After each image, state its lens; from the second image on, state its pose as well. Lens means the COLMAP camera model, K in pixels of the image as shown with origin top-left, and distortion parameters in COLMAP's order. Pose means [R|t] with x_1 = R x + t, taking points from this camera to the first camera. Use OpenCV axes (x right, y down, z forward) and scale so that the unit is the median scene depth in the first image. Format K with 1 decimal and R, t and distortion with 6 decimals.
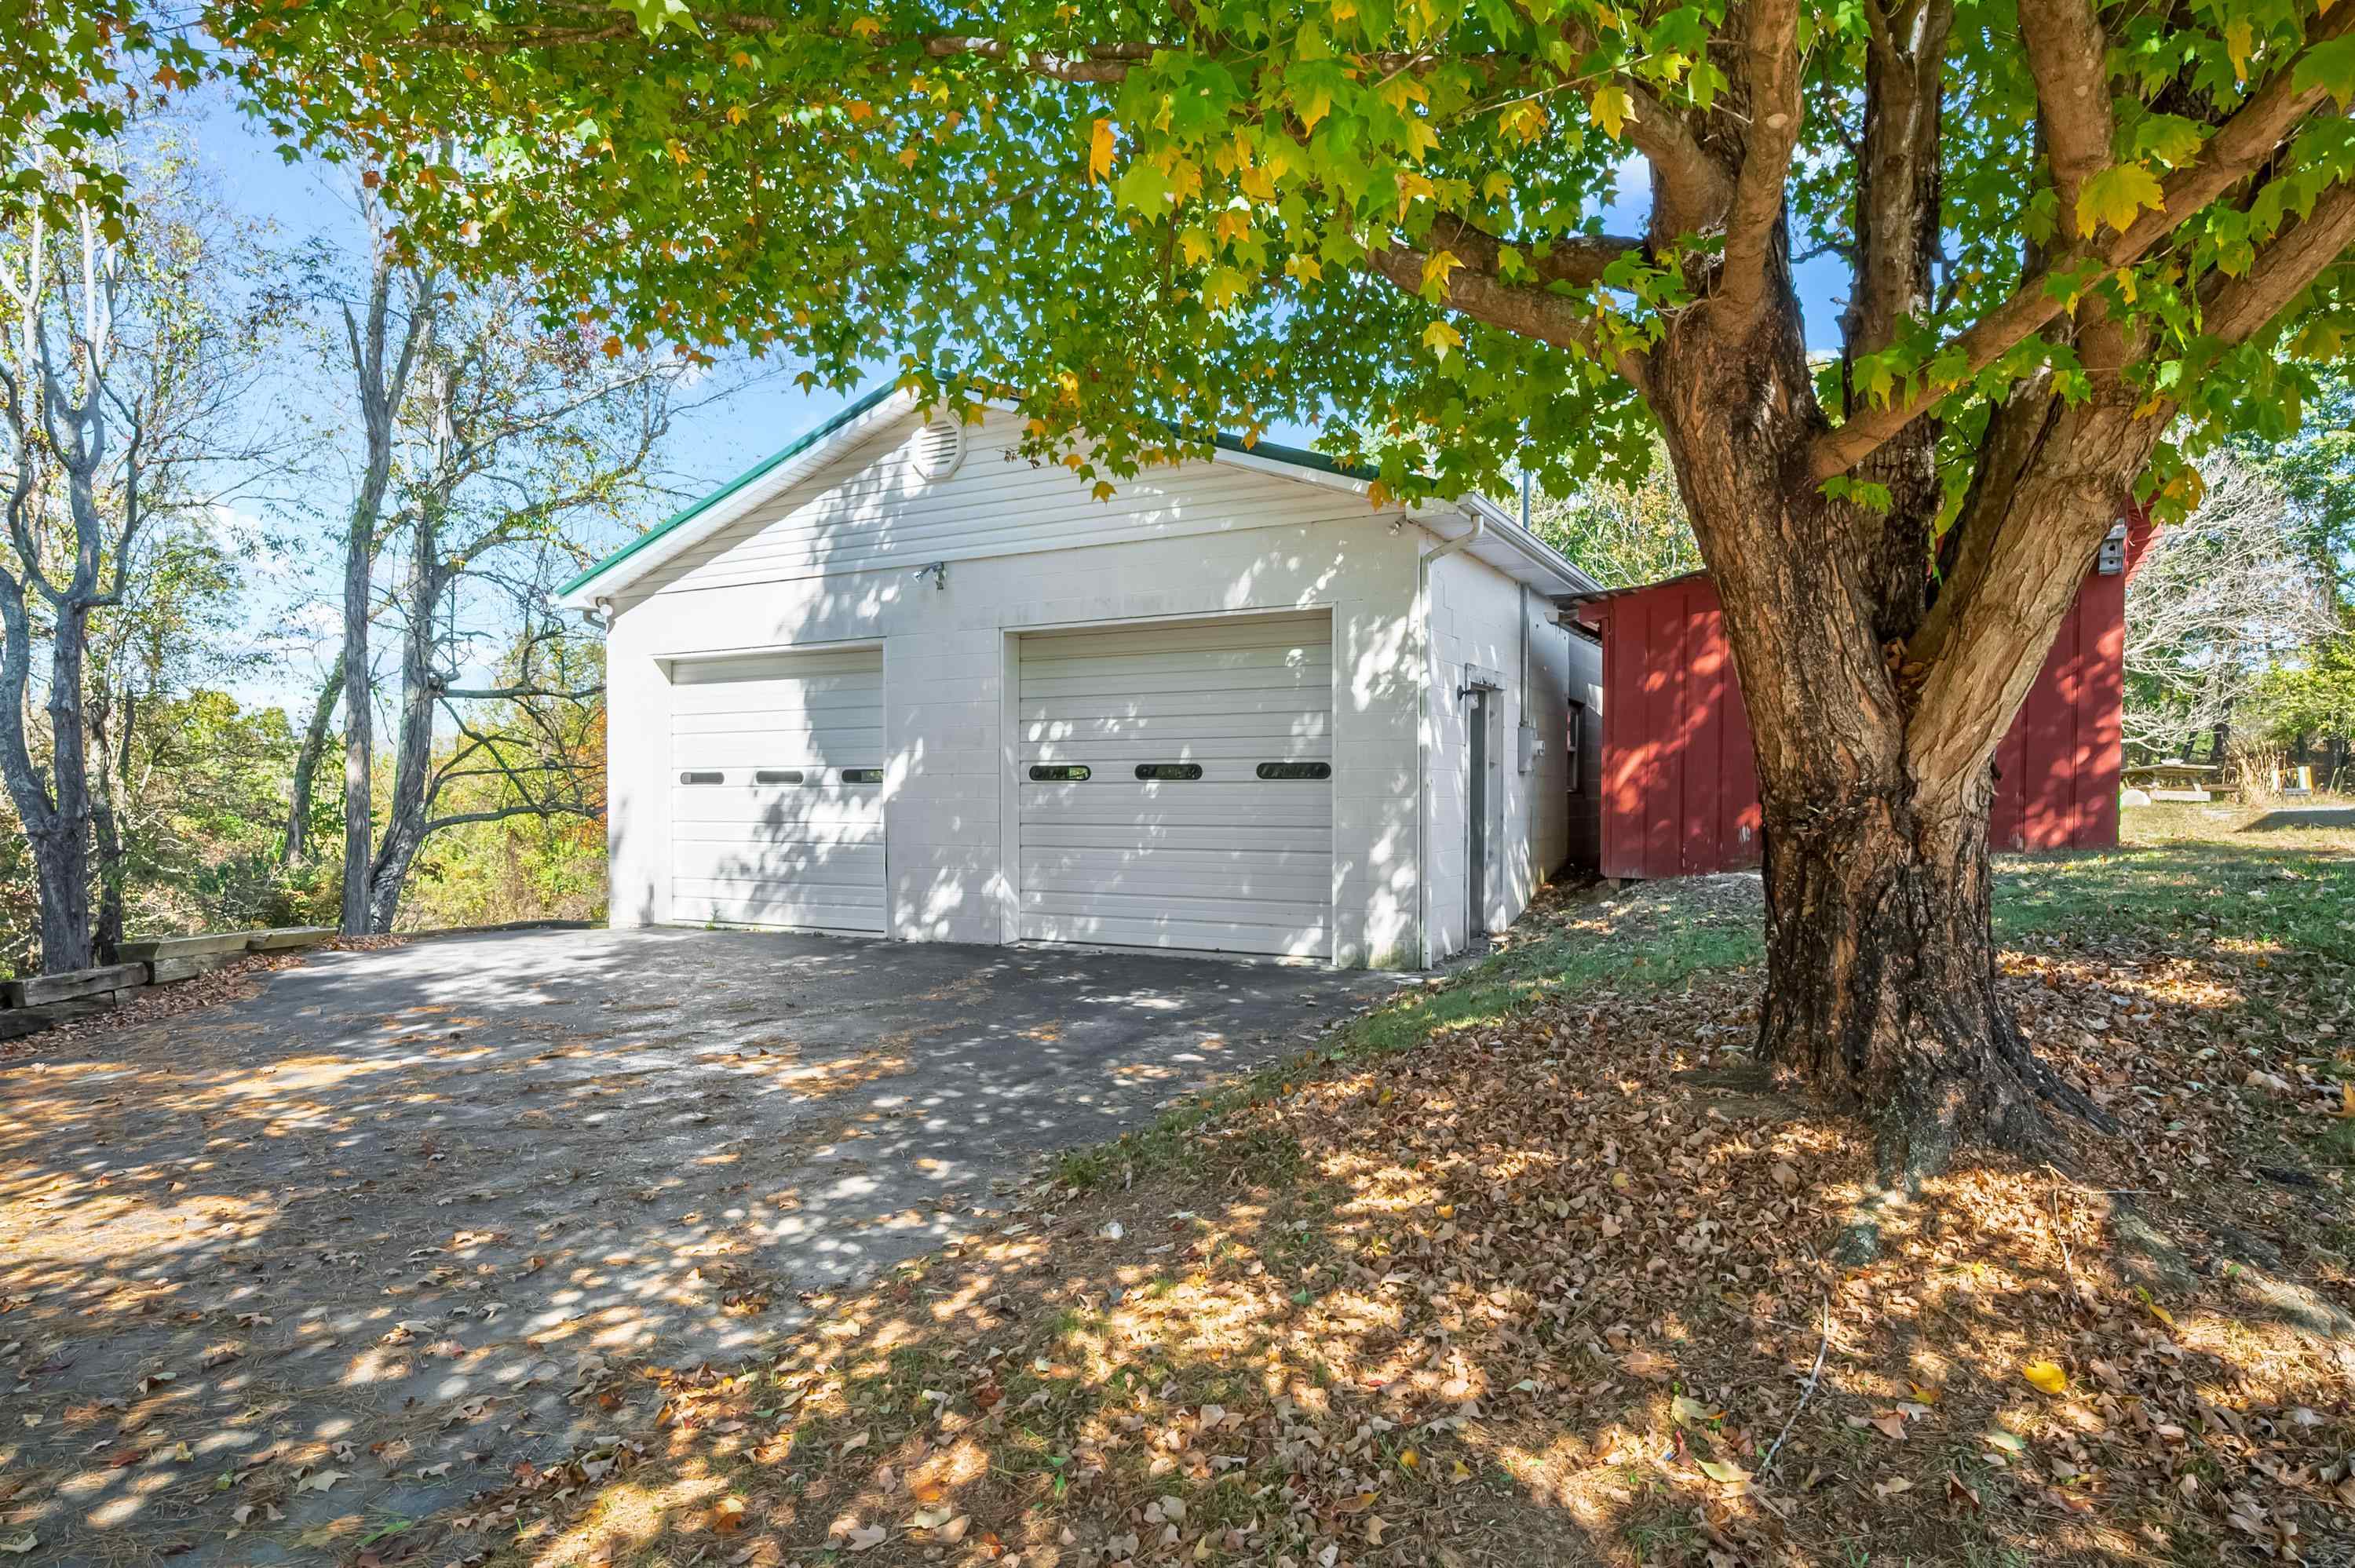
lens RADIAL K [[1321.8, 0, 1180.4], [0, 1321.8, 812.4], [0, 0, 1]] dist [-0.007798, -0.003373]
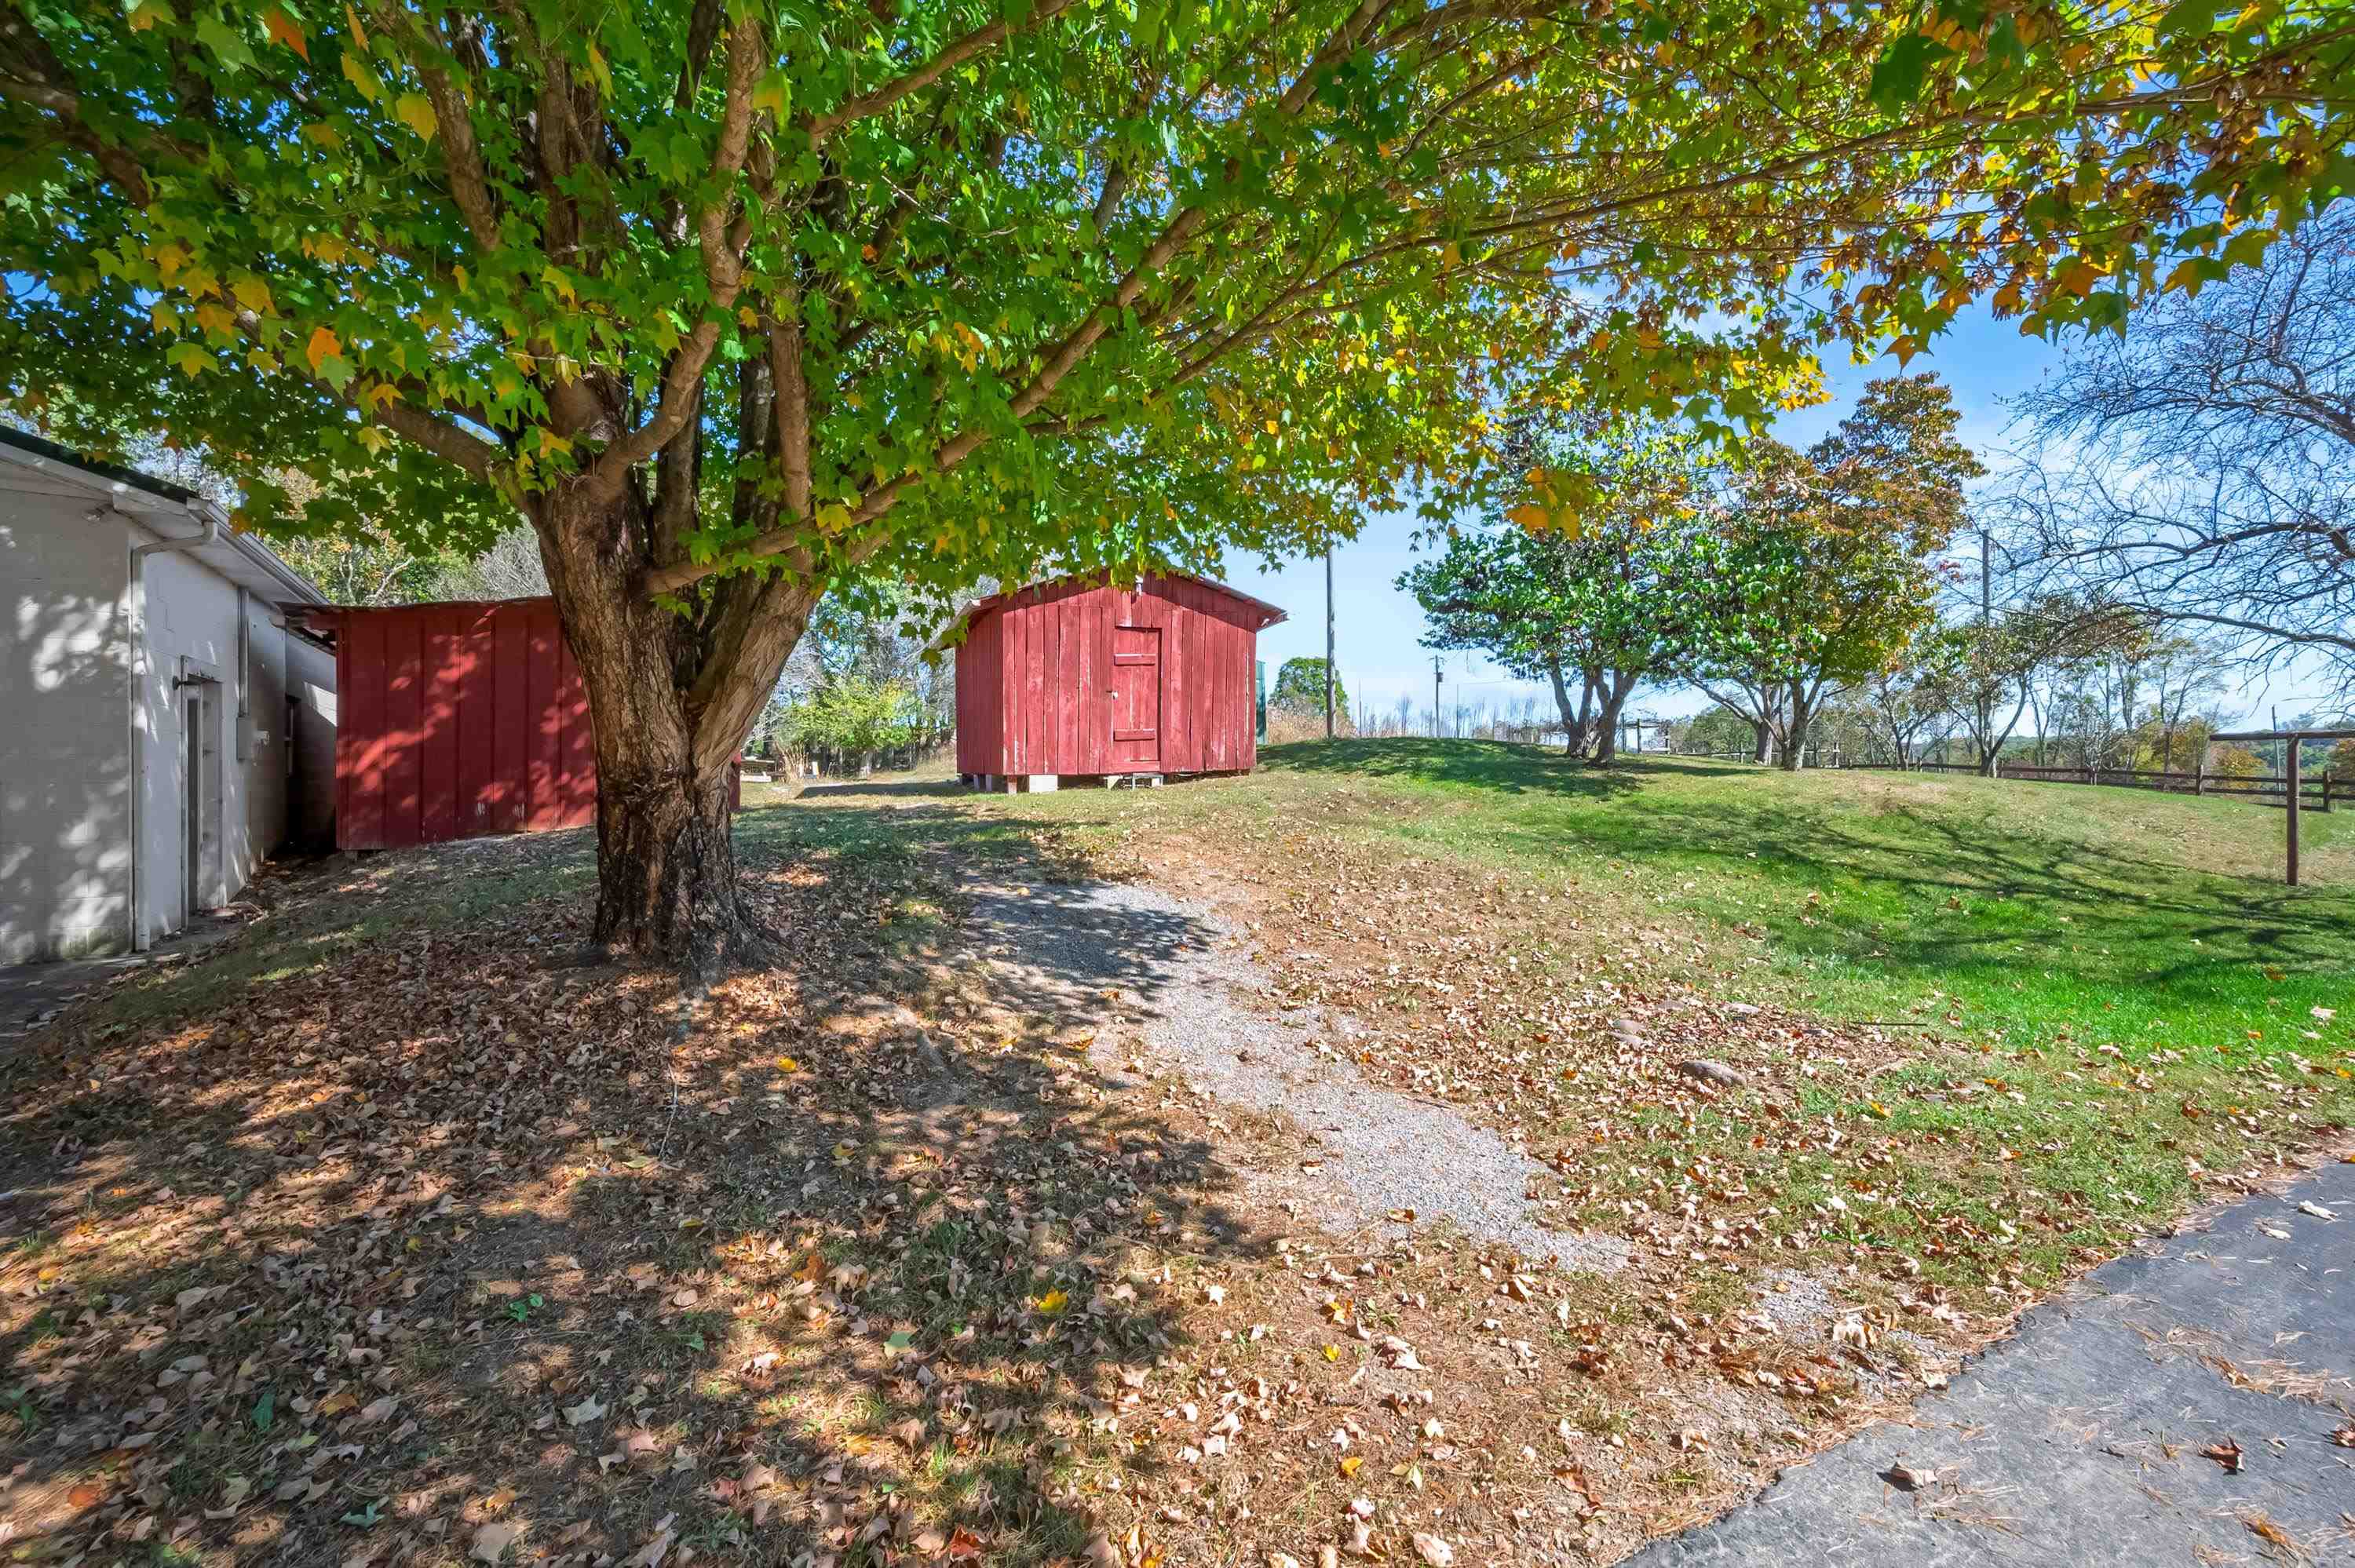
lens RADIAL K [[936.9, 0, 1177.5], [0, 936.9, 784.0], [0, 0, 1]] dist [0.000091, 0.000028]
pose [[0.464979, -0.009395, 0.885272, -0.086591], [0.016672, 0.999859, 0.001854, 0.001710], [-0.885165, 0.013897, 0.465070, -0.053746]]
